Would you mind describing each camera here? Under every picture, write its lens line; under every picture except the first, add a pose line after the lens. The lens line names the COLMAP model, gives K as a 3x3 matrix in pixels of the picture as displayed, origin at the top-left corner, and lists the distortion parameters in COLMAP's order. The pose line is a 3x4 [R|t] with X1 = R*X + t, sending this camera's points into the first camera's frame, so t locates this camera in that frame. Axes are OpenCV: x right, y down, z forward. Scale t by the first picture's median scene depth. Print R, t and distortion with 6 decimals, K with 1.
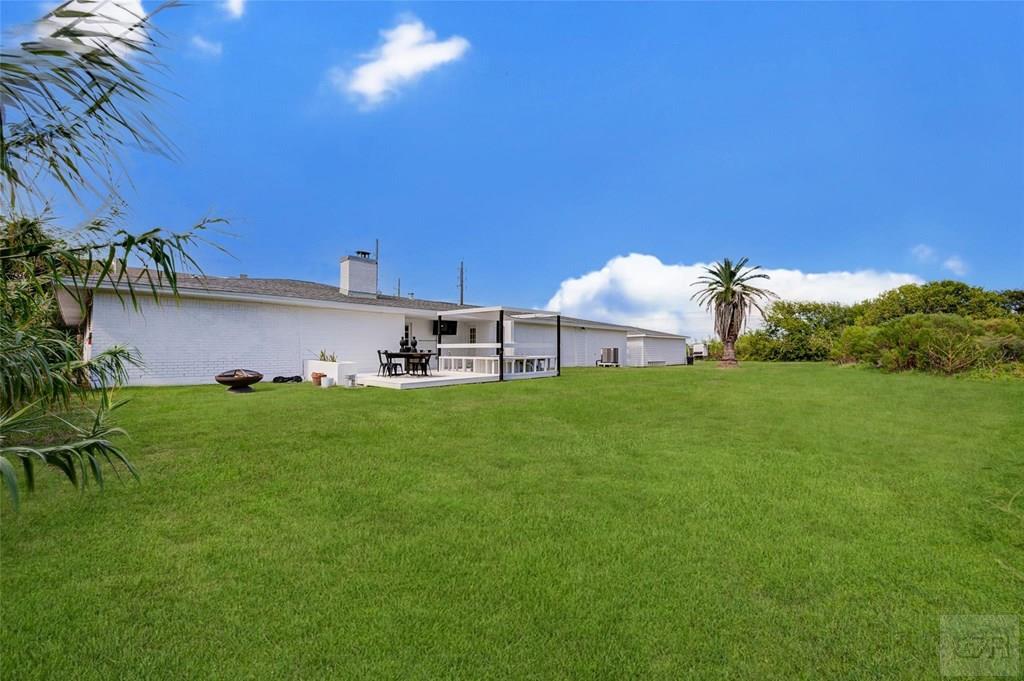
lens RADIAL K [[411.0, 0, 511.3], [0, 411.0, 337.4], [0, 0, 1]] dist [-0.011024, -0.001000]
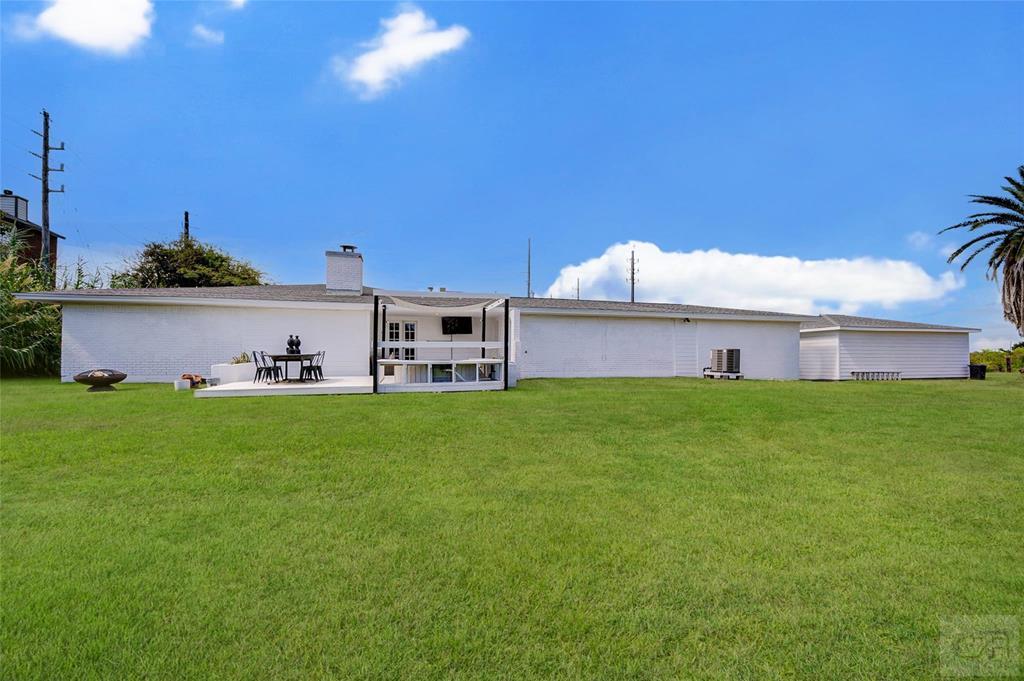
lens RADIAL K [[411.0, 0, 511.6], [0, 411.0, 345.7], [0, 0, 1]] dist [-0.011024, -0.001000]
pose [[0.832644, -0.008573, -0.553742, 0.452362], [0.015207, 0.999857, 0.007386, 0.015918], [0.553600, -0.014571, 0.832655, 0.415533]]
